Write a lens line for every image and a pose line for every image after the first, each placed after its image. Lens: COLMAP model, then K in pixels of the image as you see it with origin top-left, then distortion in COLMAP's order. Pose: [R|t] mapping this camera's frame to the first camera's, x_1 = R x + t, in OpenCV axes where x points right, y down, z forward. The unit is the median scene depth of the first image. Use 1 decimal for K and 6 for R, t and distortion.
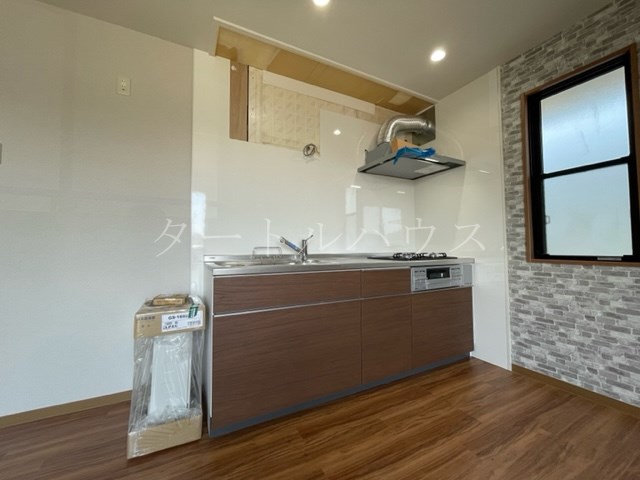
lens RADIAL K [[260.6, 0, 318.7], [0, 260.6, 236.5], [0, 0, 1]] dist [-0.003834, 0.001026]
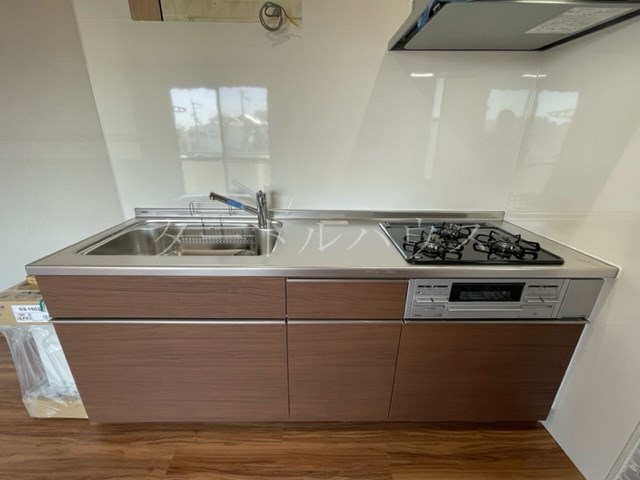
lens RADIAL K [[271.4, 0, 317.5], [0, 271.4, 236.4], [0, 0, 1]] dist [-0.000811, -0.001459]
pose [[0.891301, 0.166344, -0.421797, 0.399148], [0.004797, 0.926760, 0.375623, -0.149280], [0.453387, -0.336817, 0.825224, 0.514939]]
